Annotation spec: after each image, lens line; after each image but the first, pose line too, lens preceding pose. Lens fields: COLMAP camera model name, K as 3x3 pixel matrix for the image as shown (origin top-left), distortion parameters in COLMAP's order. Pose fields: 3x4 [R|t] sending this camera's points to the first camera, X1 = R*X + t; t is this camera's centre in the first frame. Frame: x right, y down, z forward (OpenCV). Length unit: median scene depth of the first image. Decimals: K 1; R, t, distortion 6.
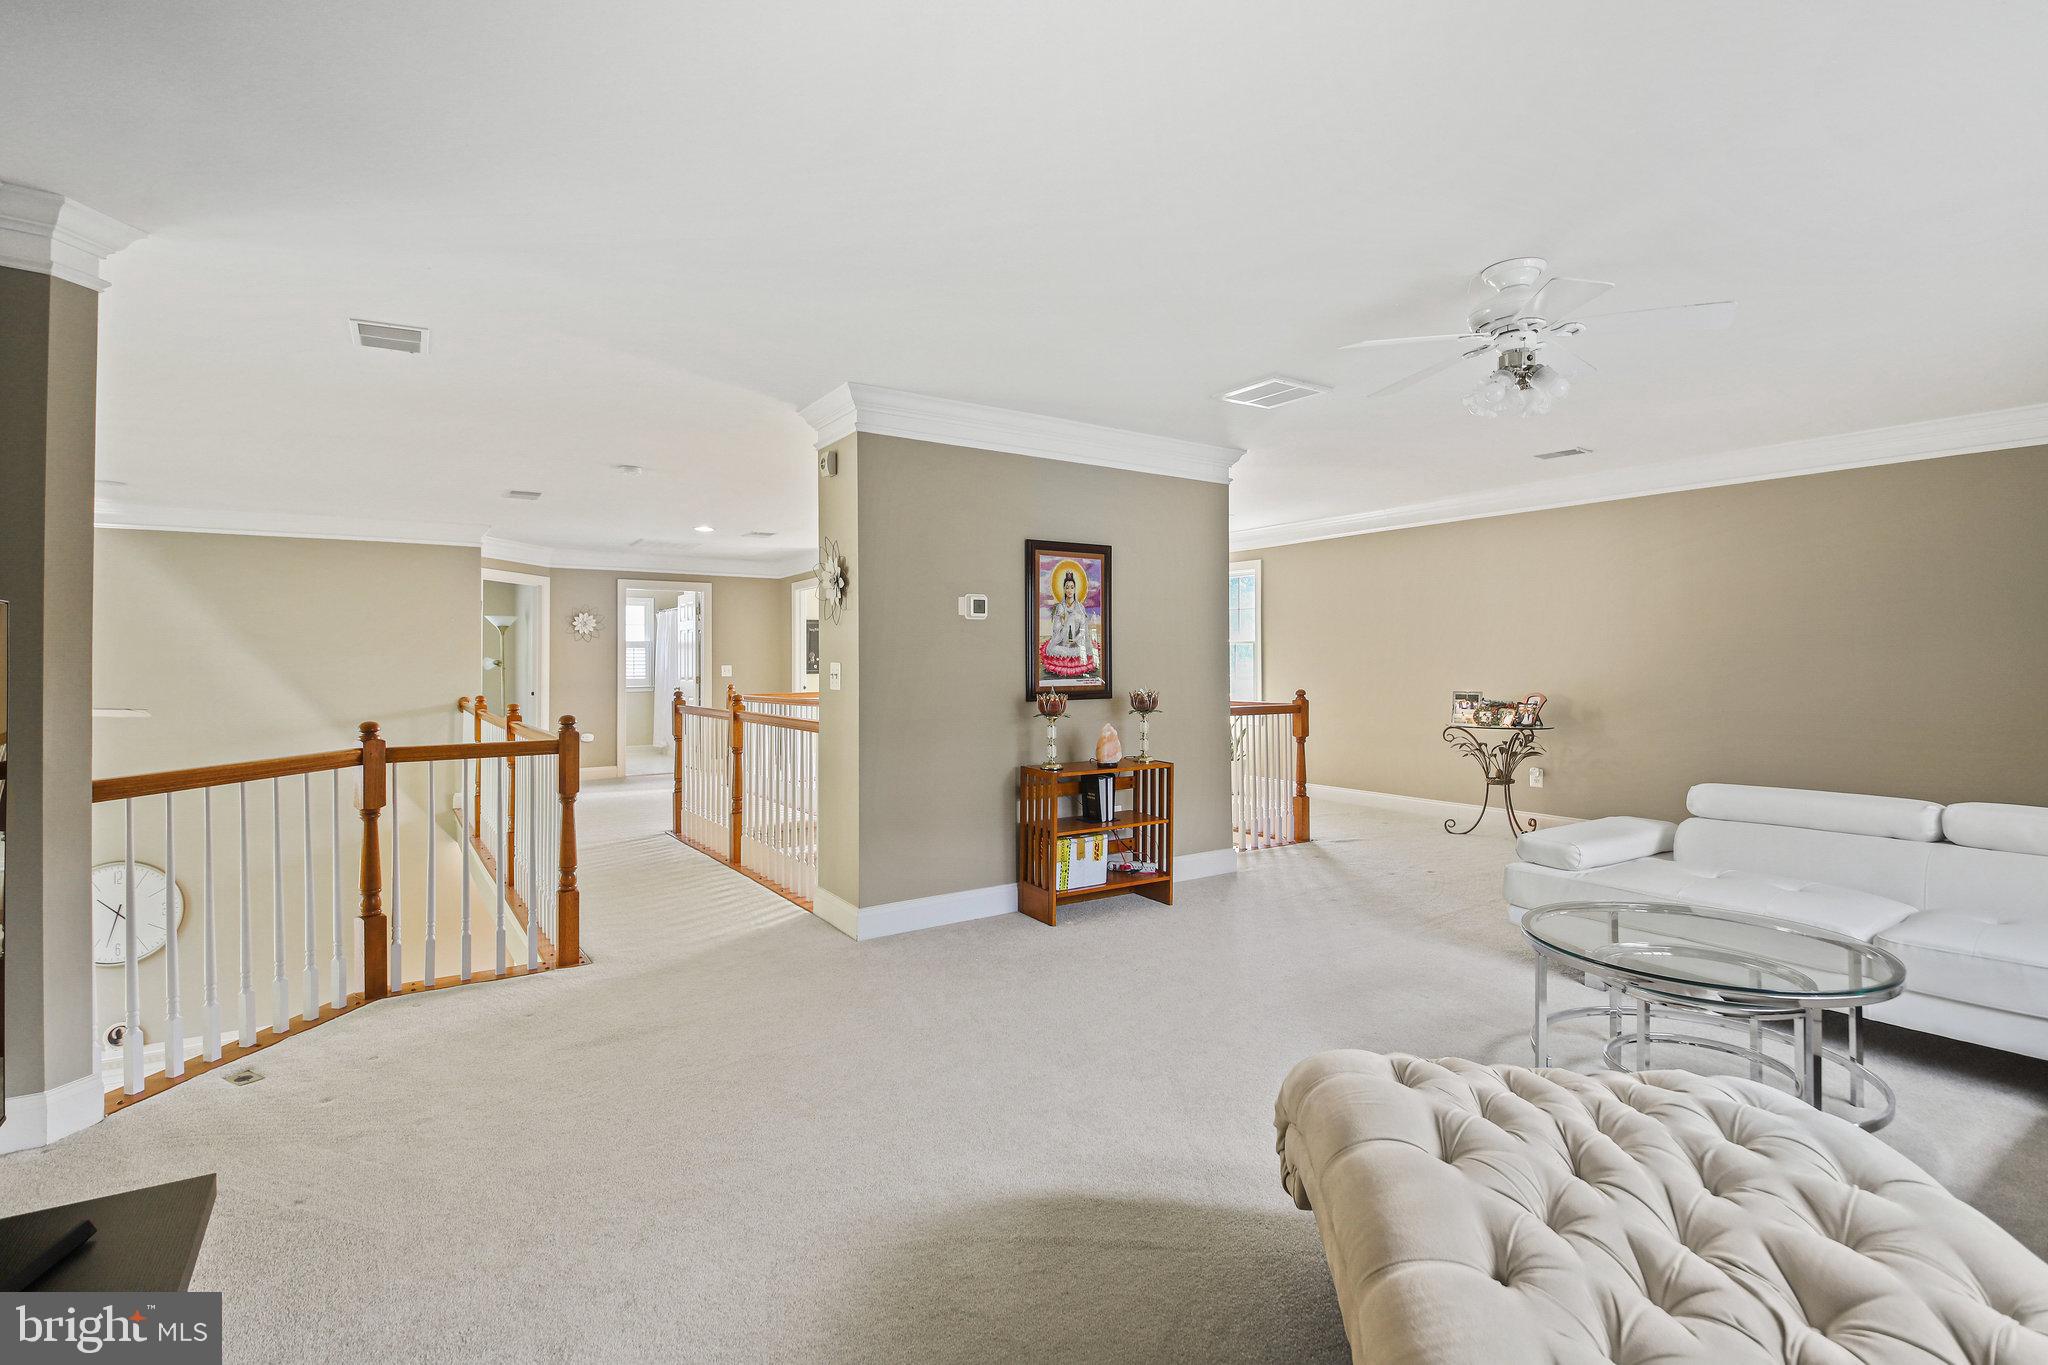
lens RADIAL K [[964.3, 0, 1016.1], [0, 964.3, 649.9], [0, 0, 1]] dist [0.001839, 0.000014]
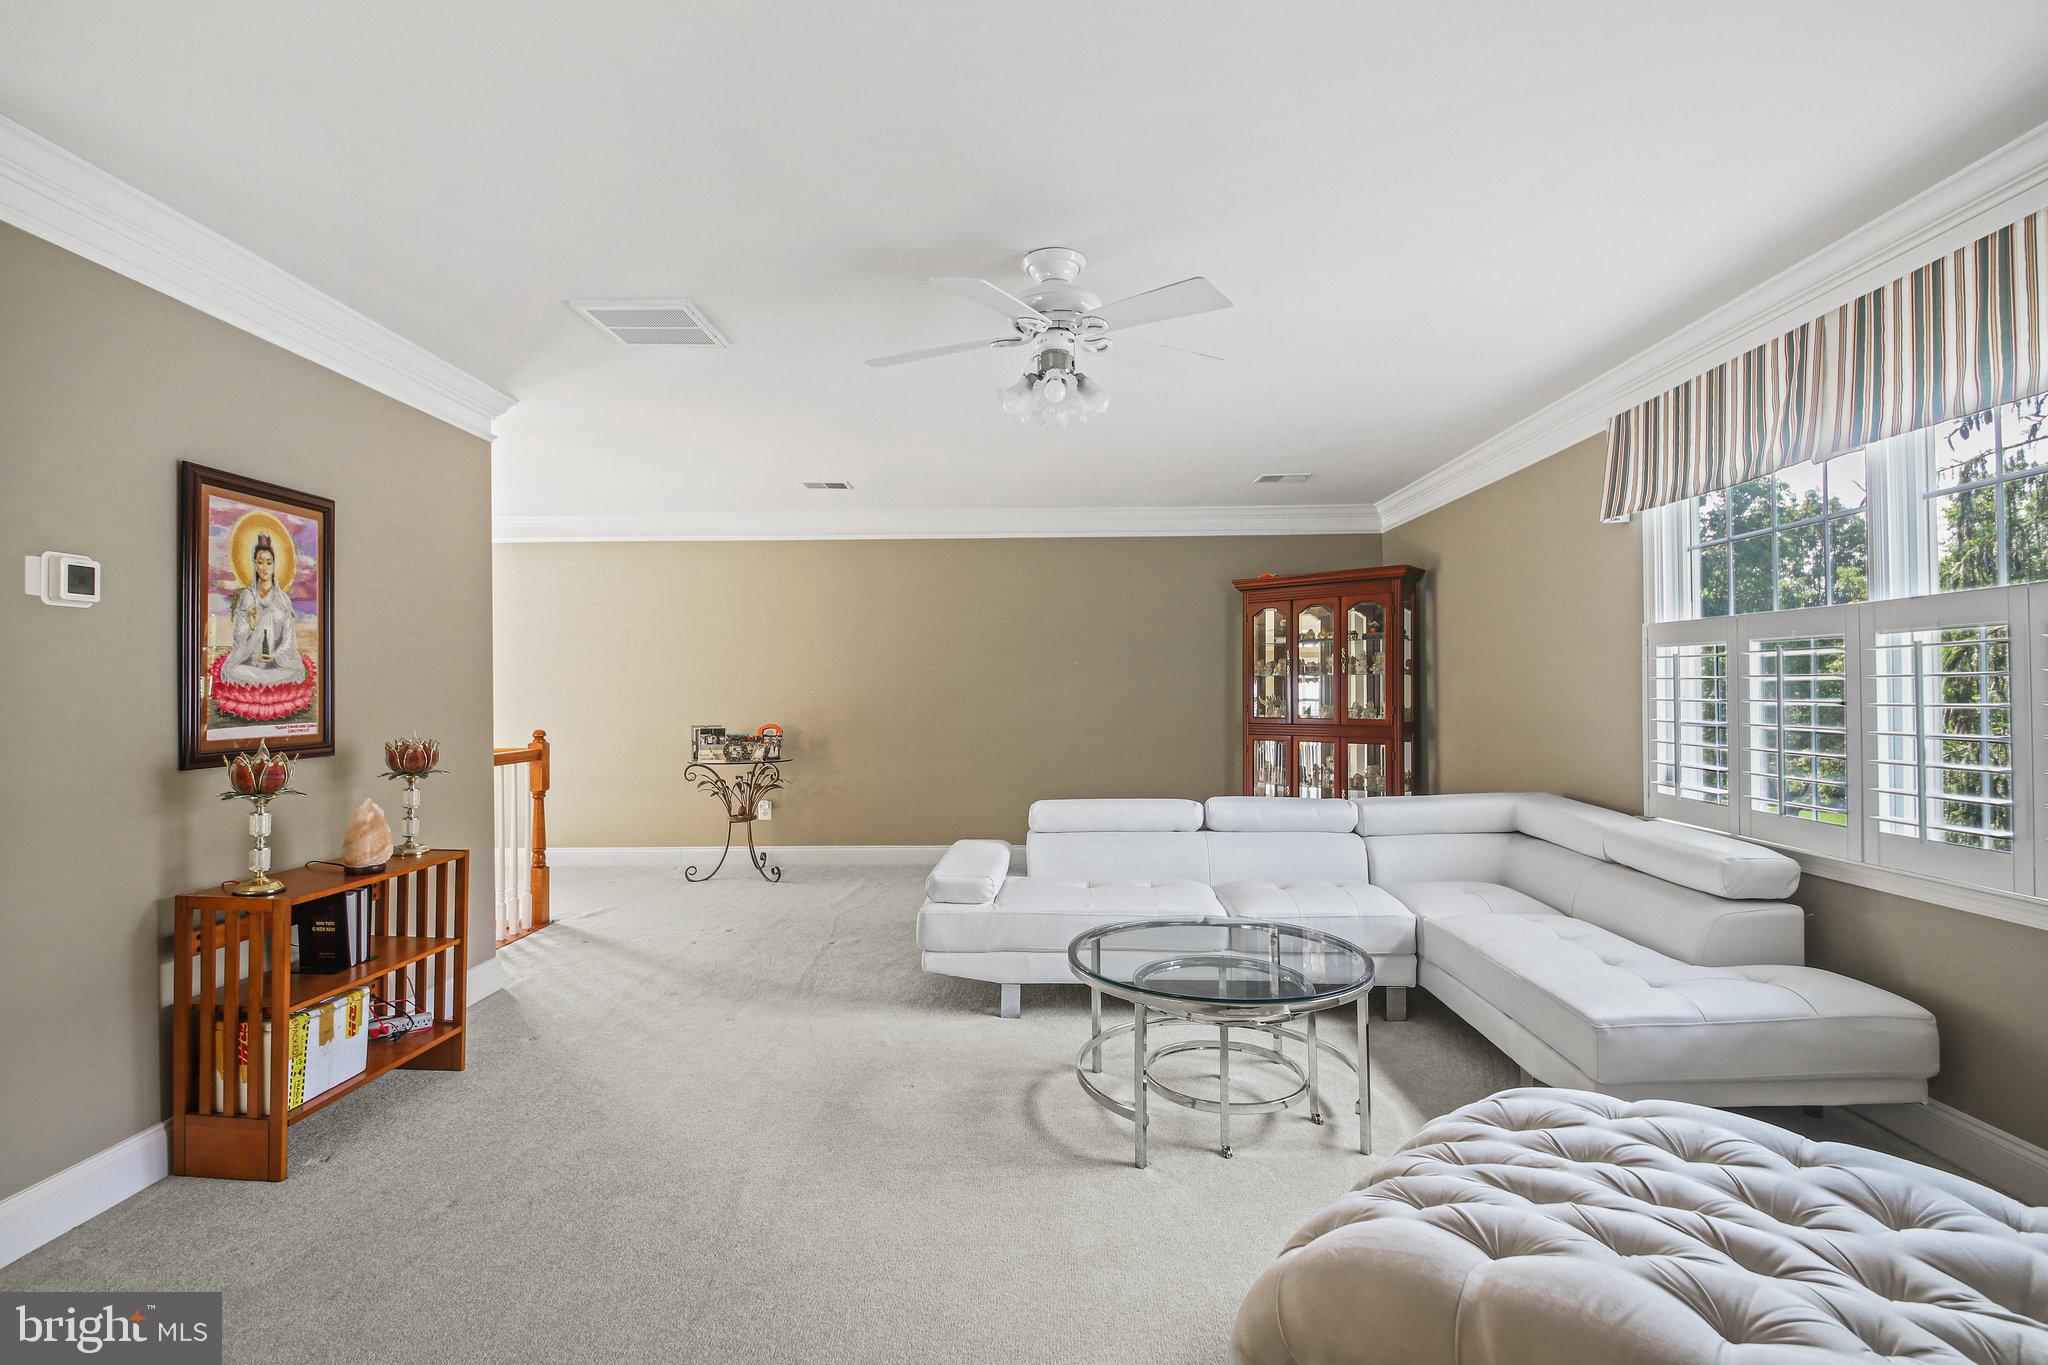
lens RADIAL K [[945.1, 0, 1032.2], [0, 945.1, 686.3], [0, 0, 1]] dist [0.045645, -0.033813]
pose [[0.566083, 0.003892, 0.824339, -0.154132], [-0.006827, 0.999977, -0.000033, 0.004670], [-0.824320, -0.005609, 0.566097, 0.320356]]
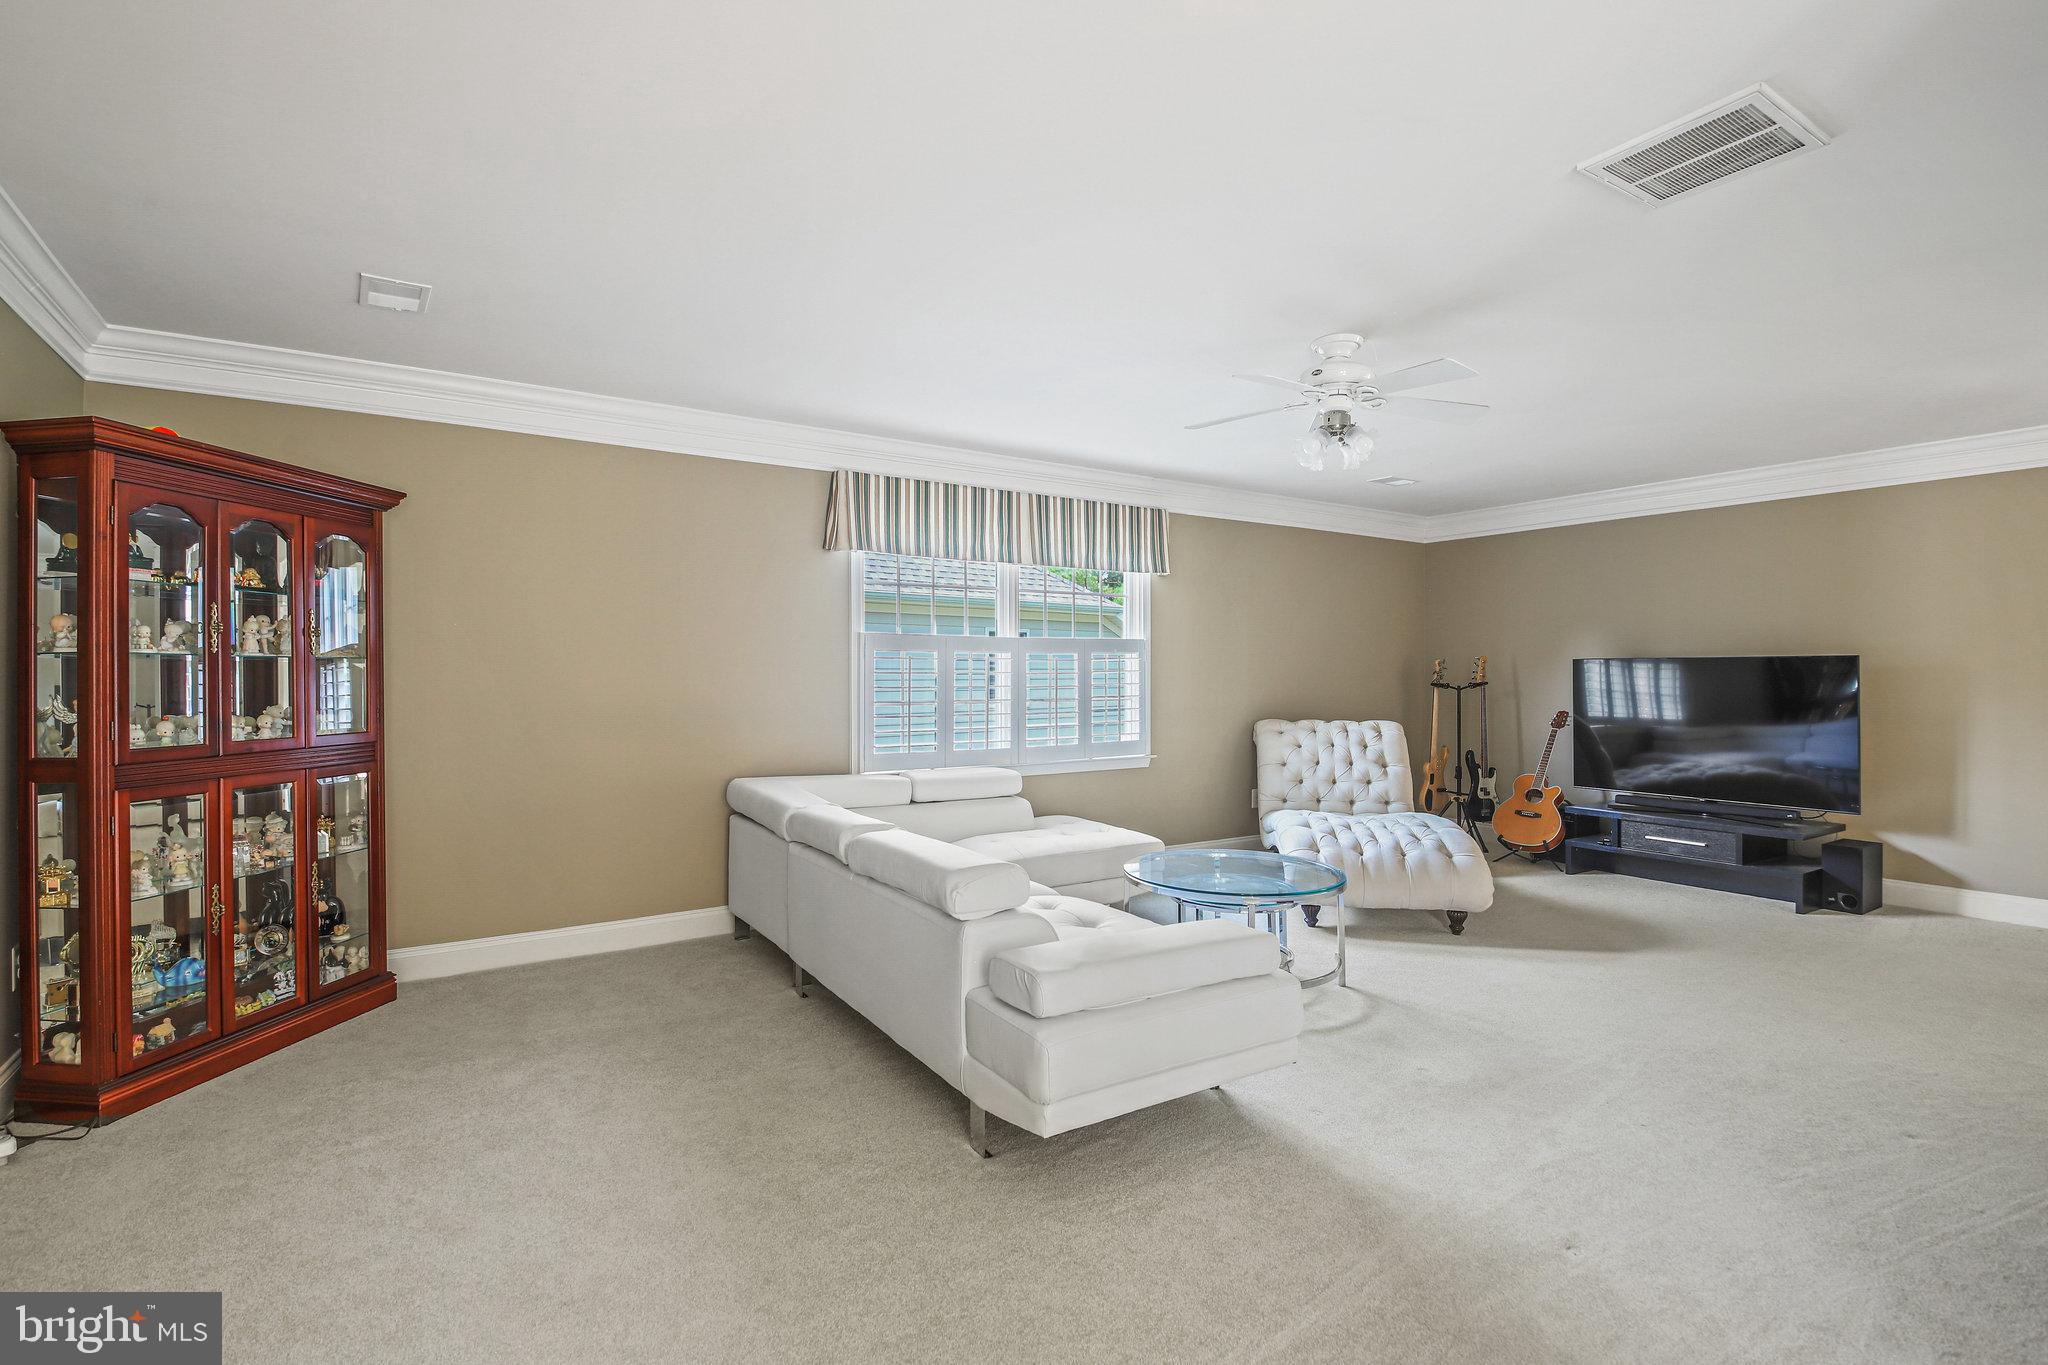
lens RADIAL K [[917.4, 0, 1016.7], [0, 917.4, 674.3], [0, 0, 1]] dist [0.000849, 0.000095]
pose [[-0.999315, 0.003832, 0.036818, 0.531560], [0.003468, 0.999945, -0.009941, 0.008101], [-0.036854, -0.009807, -0.999273, 1.318875]]
